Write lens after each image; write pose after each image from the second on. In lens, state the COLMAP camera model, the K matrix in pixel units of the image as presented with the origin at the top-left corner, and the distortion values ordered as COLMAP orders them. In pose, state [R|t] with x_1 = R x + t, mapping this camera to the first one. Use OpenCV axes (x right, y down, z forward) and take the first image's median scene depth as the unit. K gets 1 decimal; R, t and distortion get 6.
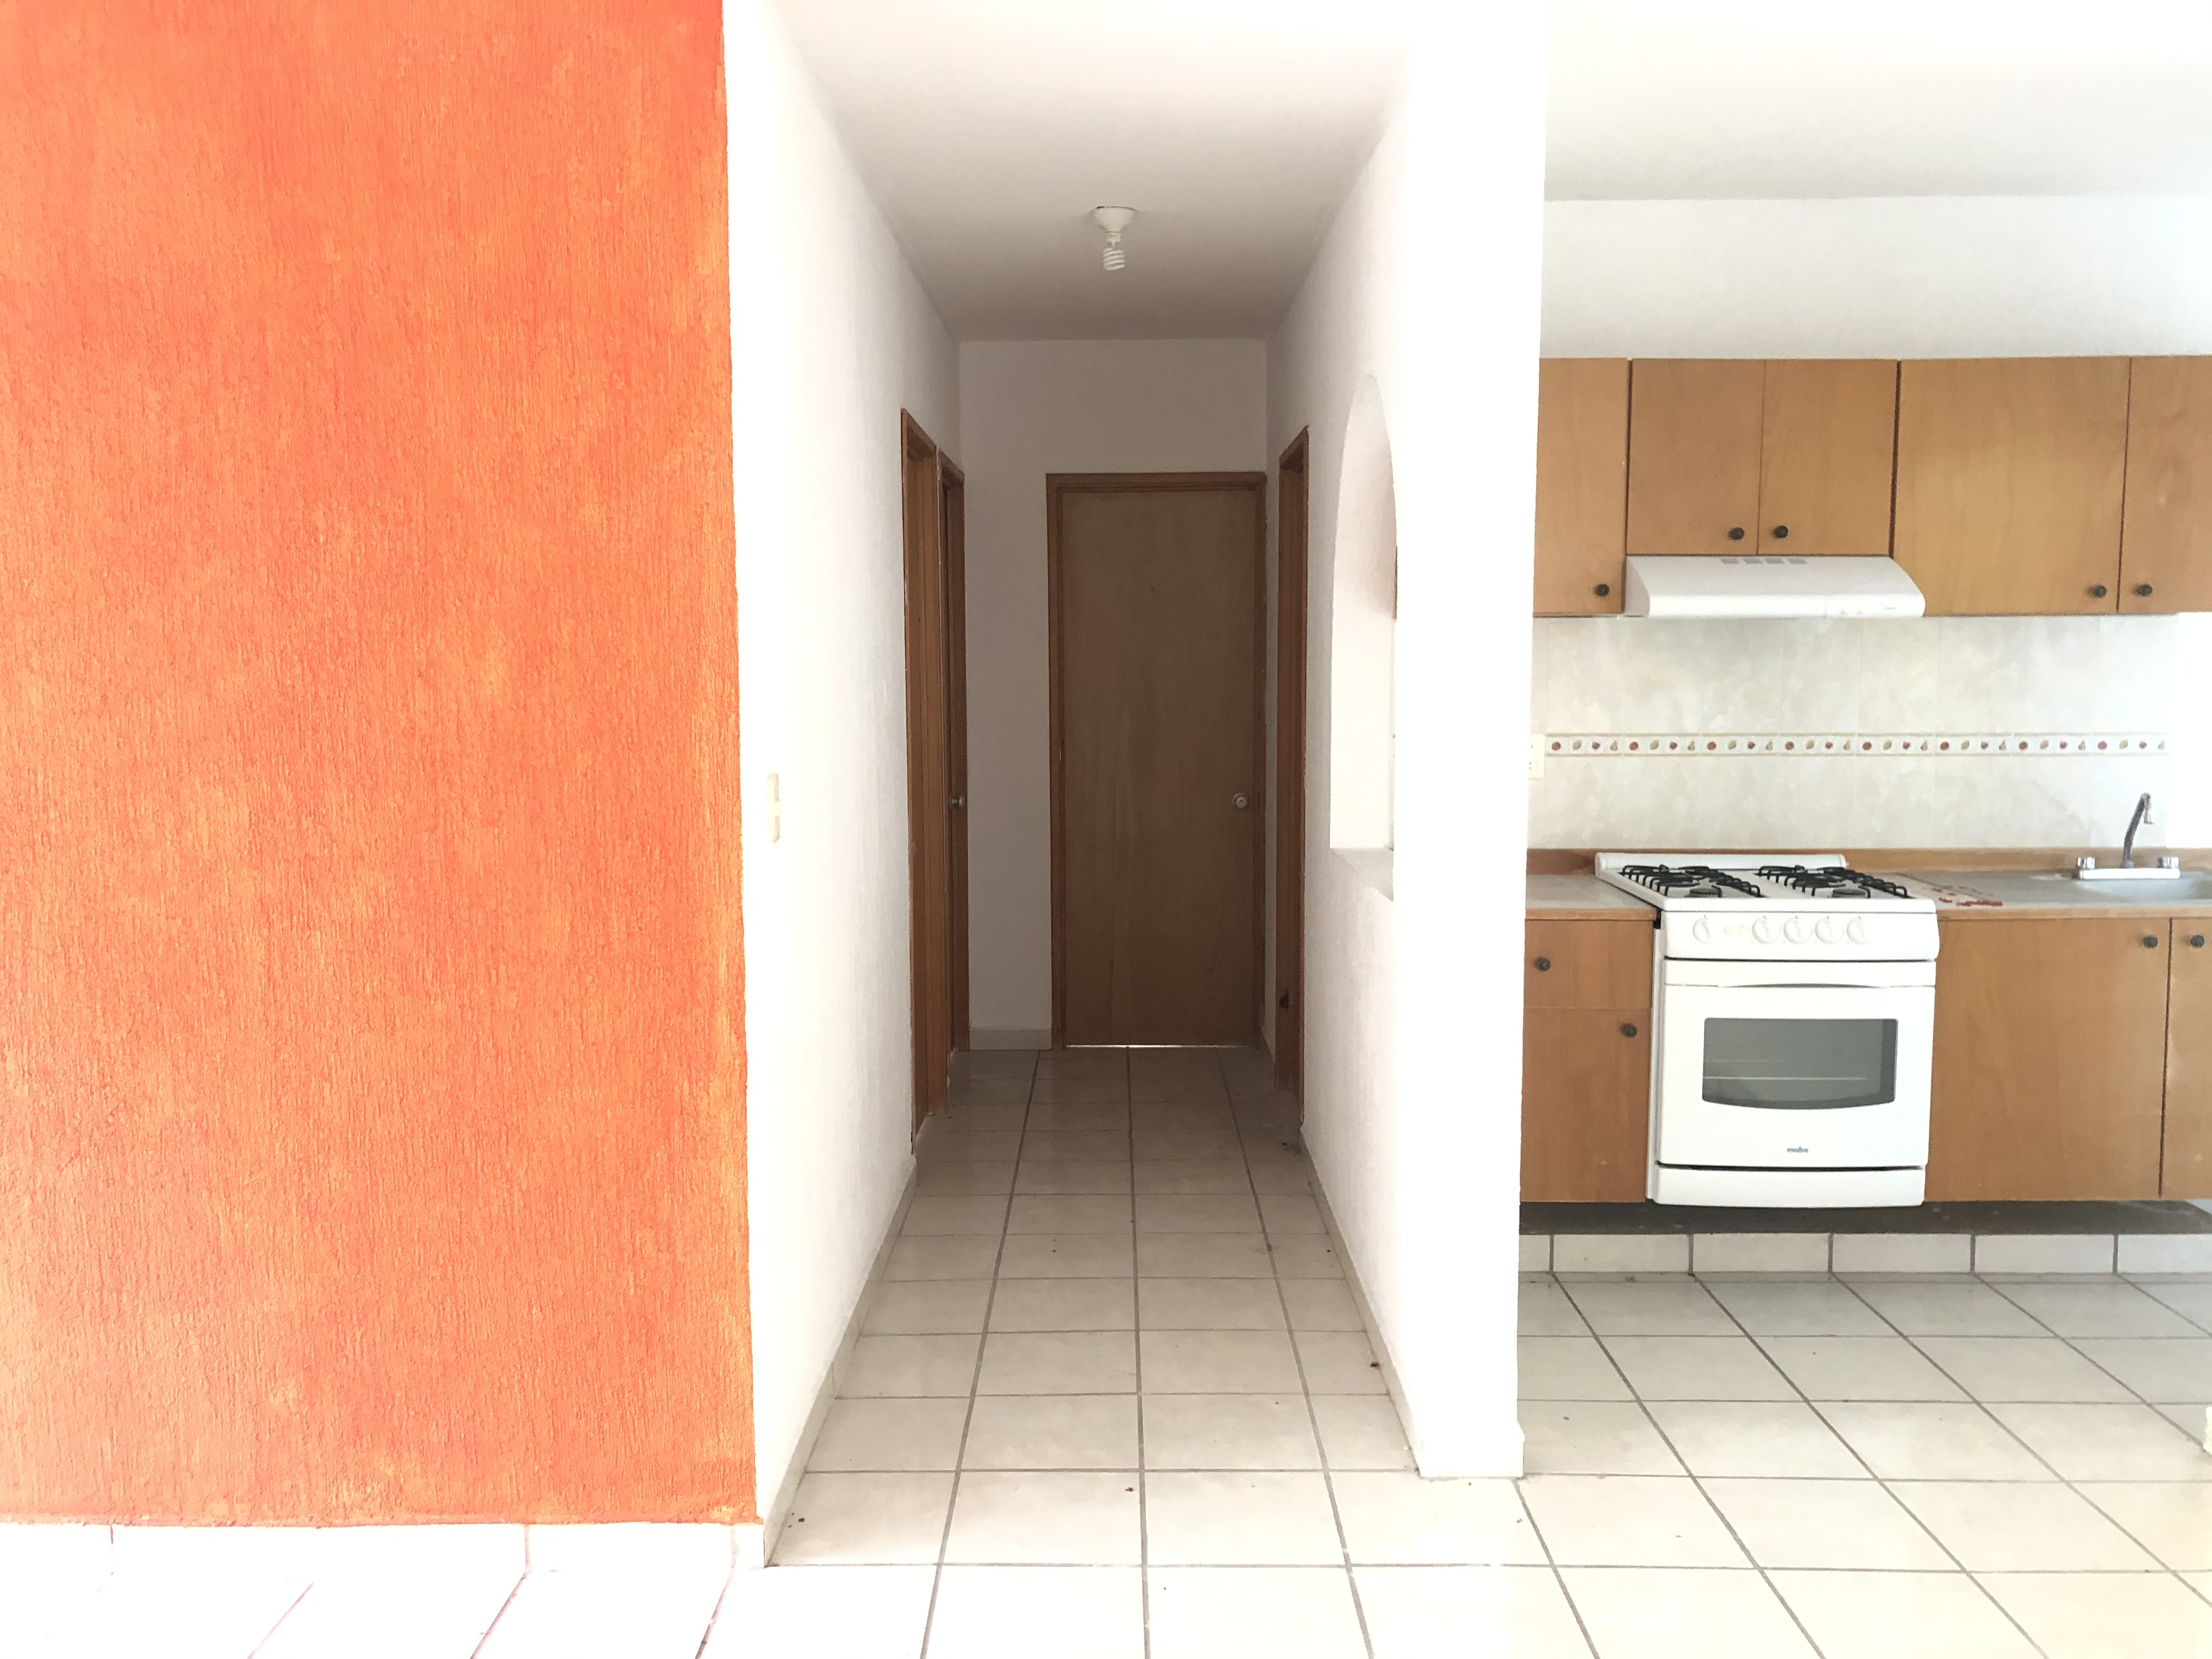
lens RADIAL K [[1814.3, 0, 1117.3], [0, 1814.3, 829.6], [0, 0, 1]] dist [-0.000422, 0.063587]
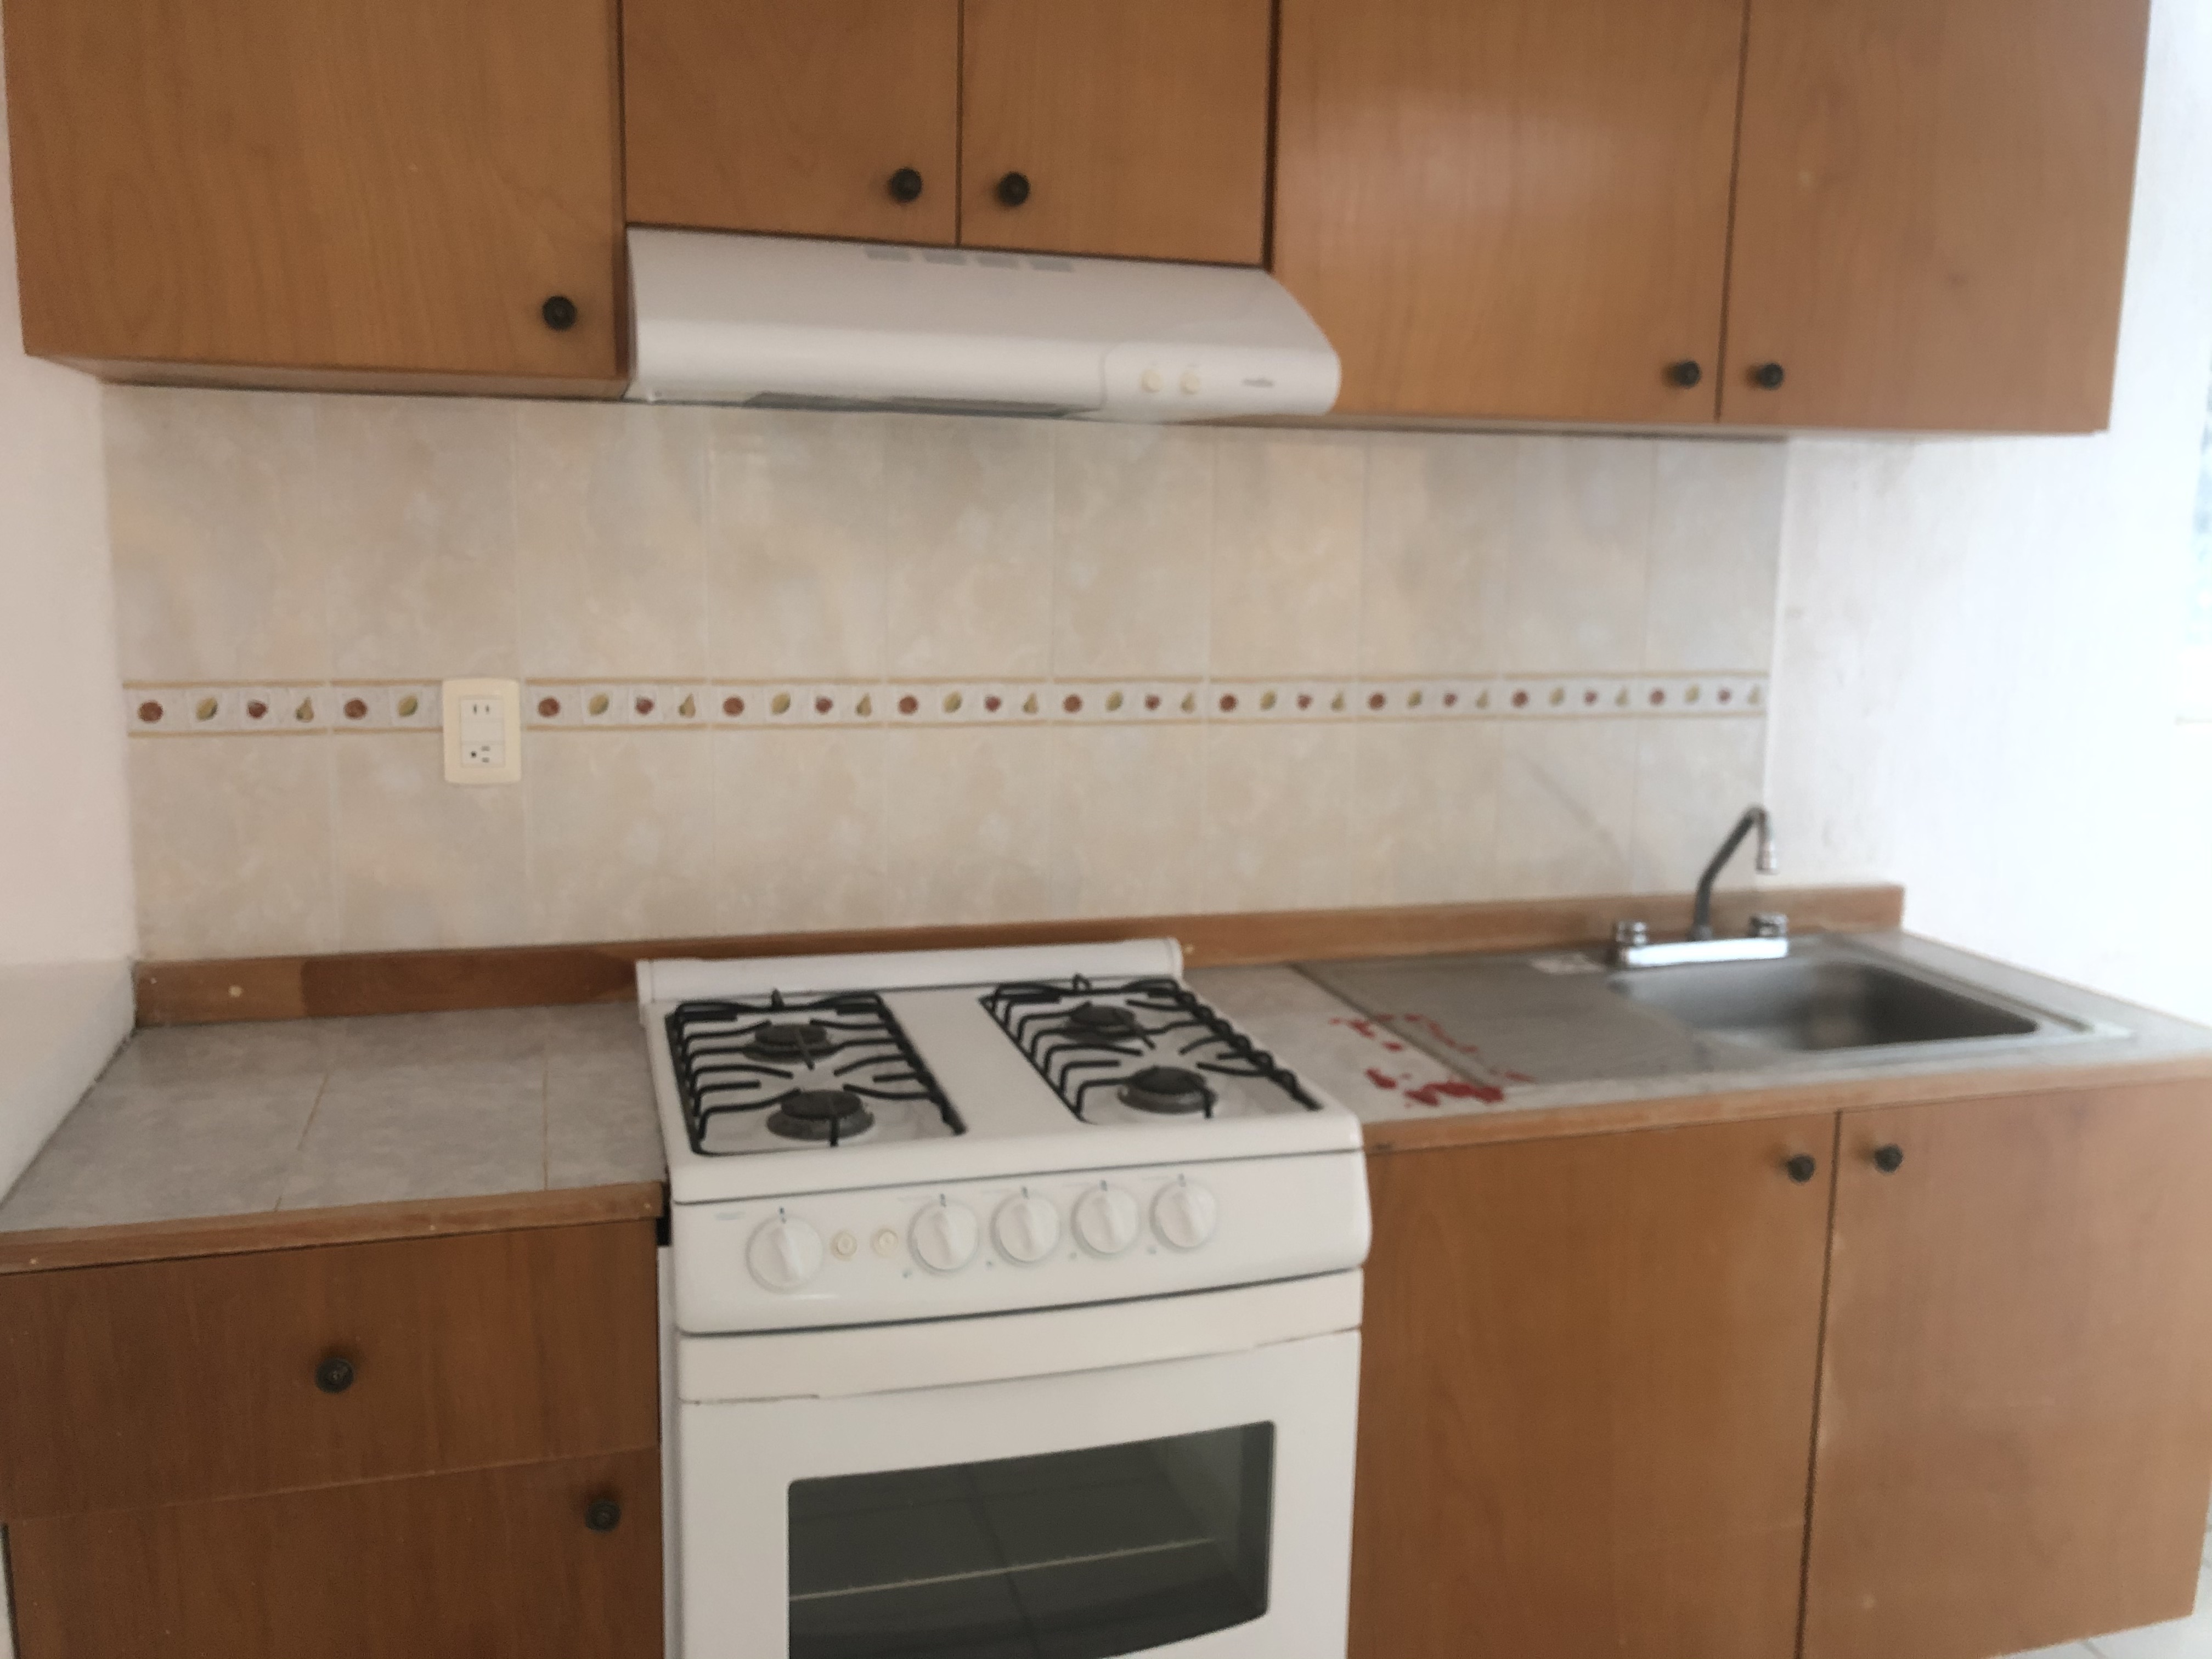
lens RADIAL K [[1792.8, 0, 1106.0], [0, 1792.8, 829.5], [0, 0, 1]] dist [0.169112, -0.541516]
pose [[0.959565, -0.028406, 0.280049, 0.267407], [0.008733, 0.997420, 0.071247, -0.050274], [-0.281351, -0.065920, 0.957338, 0.597134]]
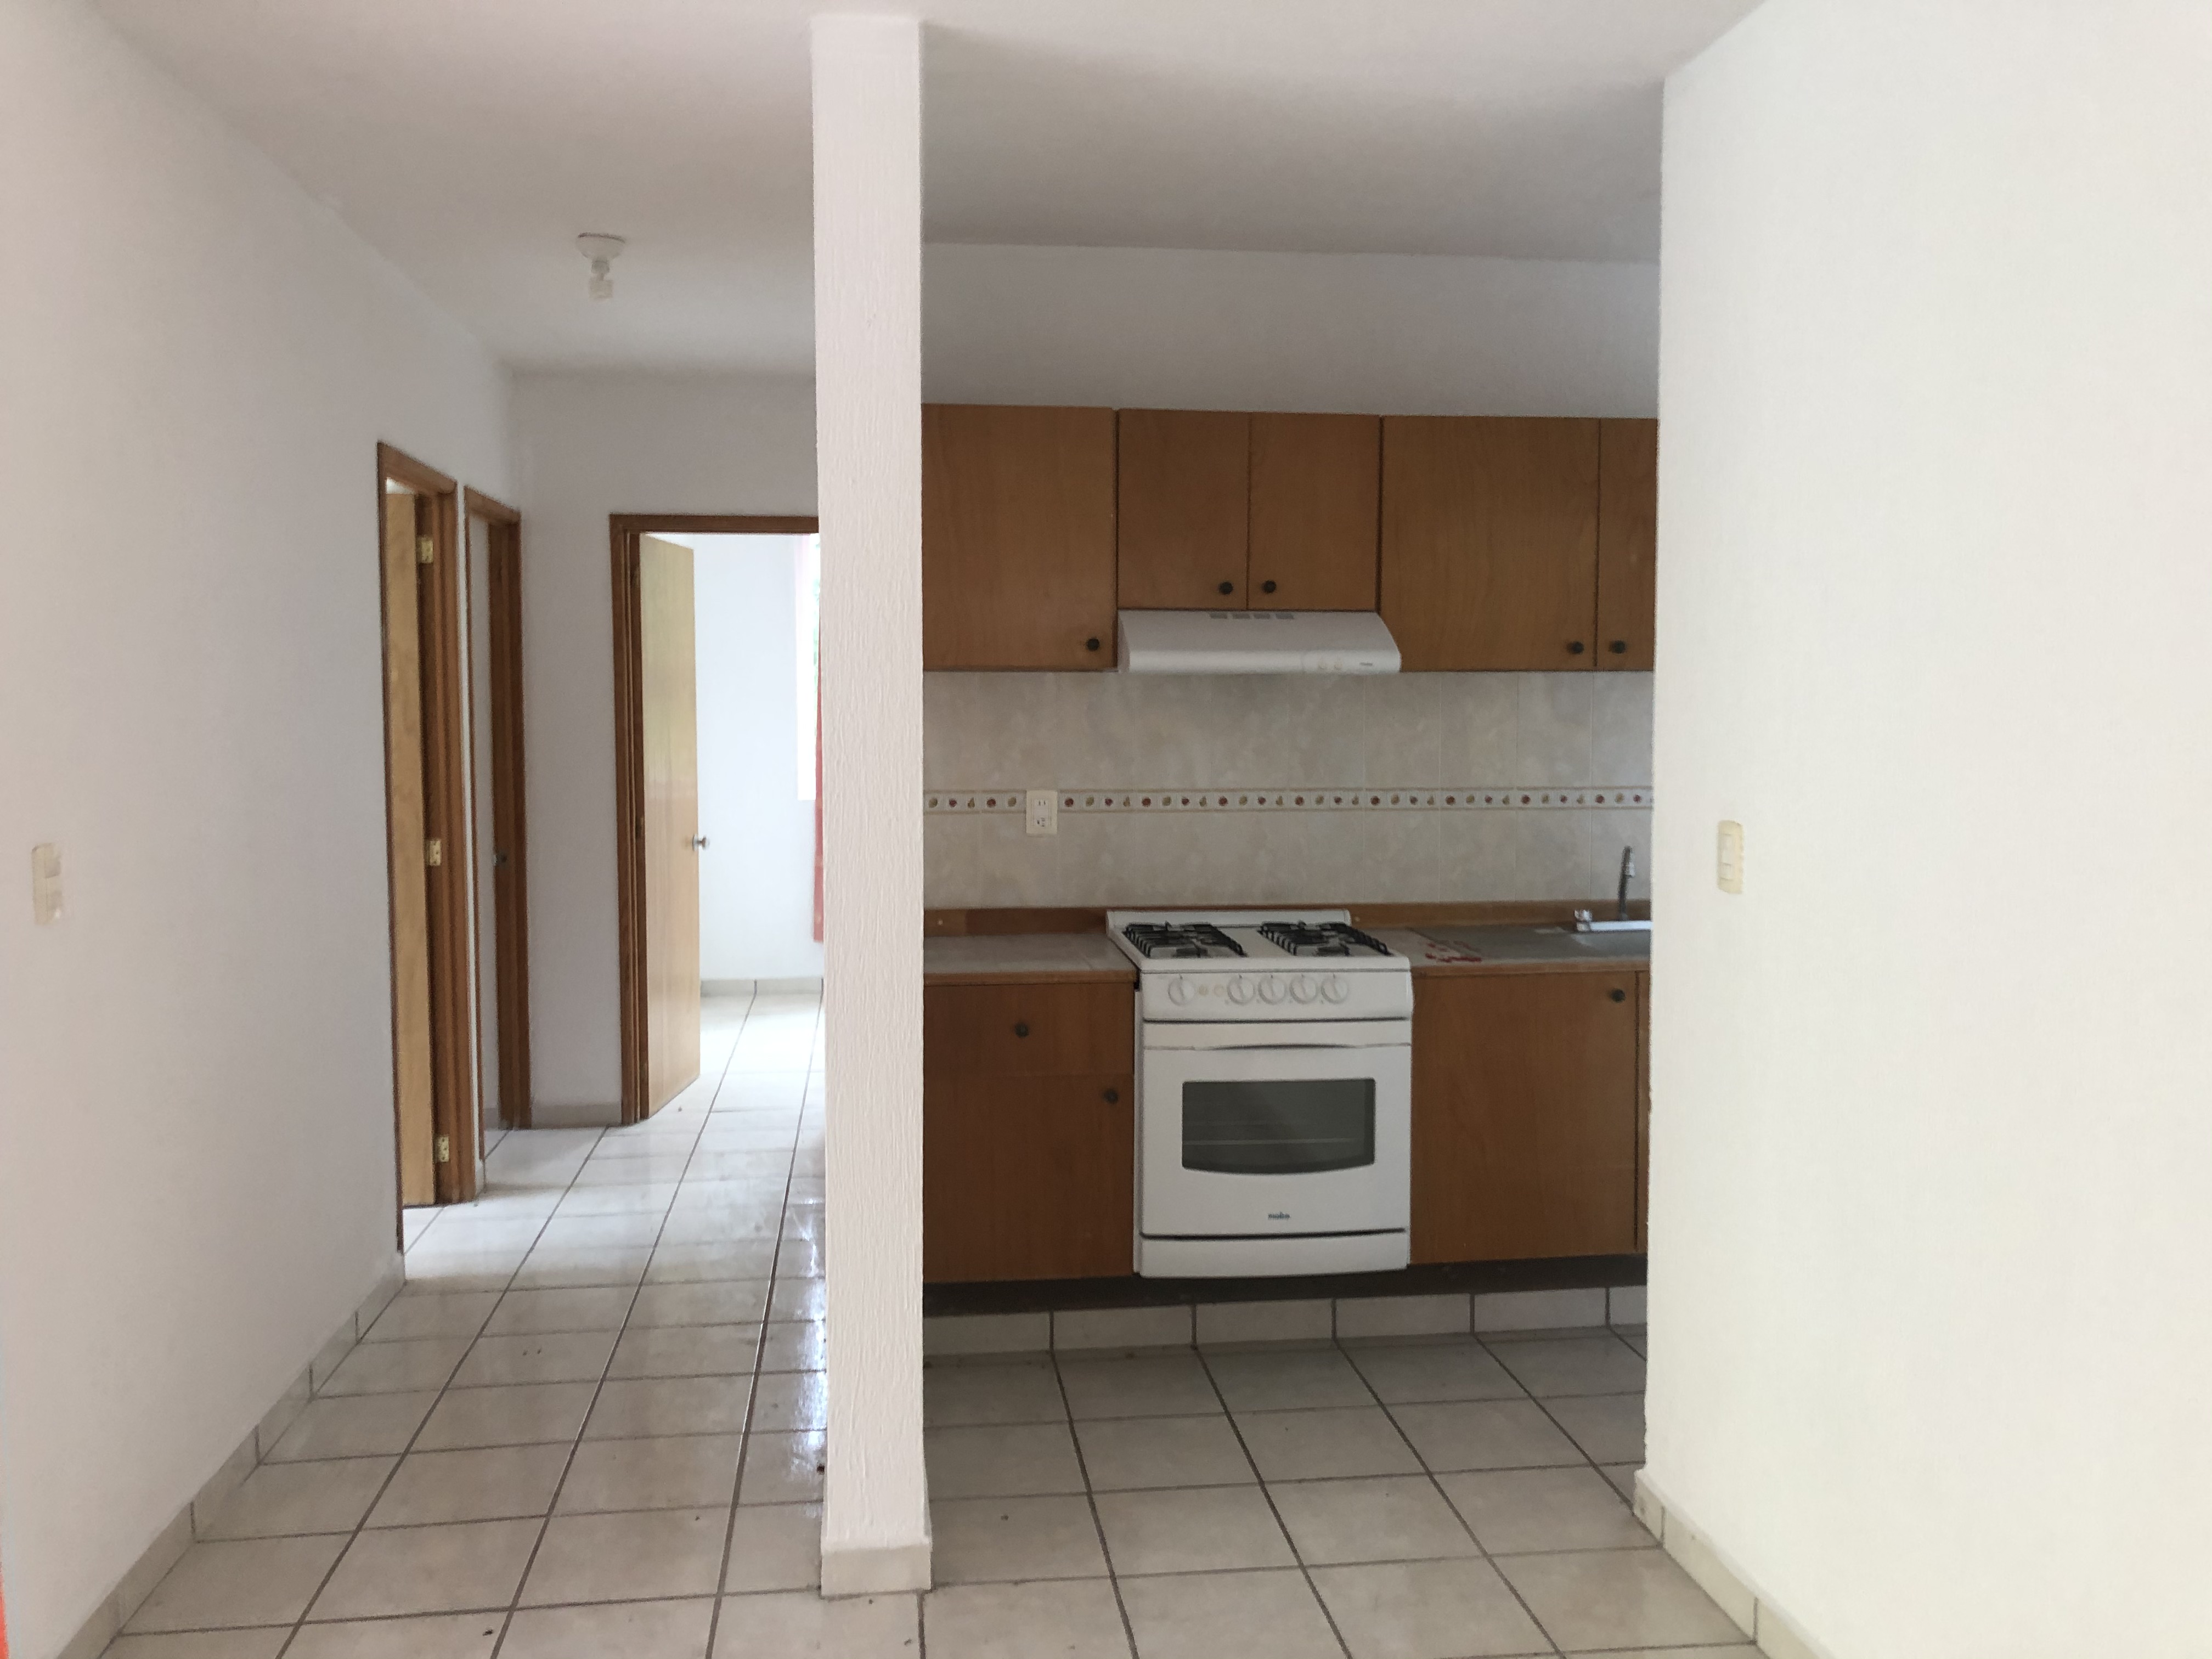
lens RADIAL K [[1815.6, 0, 1100.4], [0, 1815.6, 815.9], [0, 0, 1]] dist [0.086700, -0.108970]
pose [[0.992135, -0.006358, 0.125008, 0.148194], [0.010584, 0.999394, -0.033172, -0.006619], [-0.124721, 0.034234, 0.991601, 0.030361]]
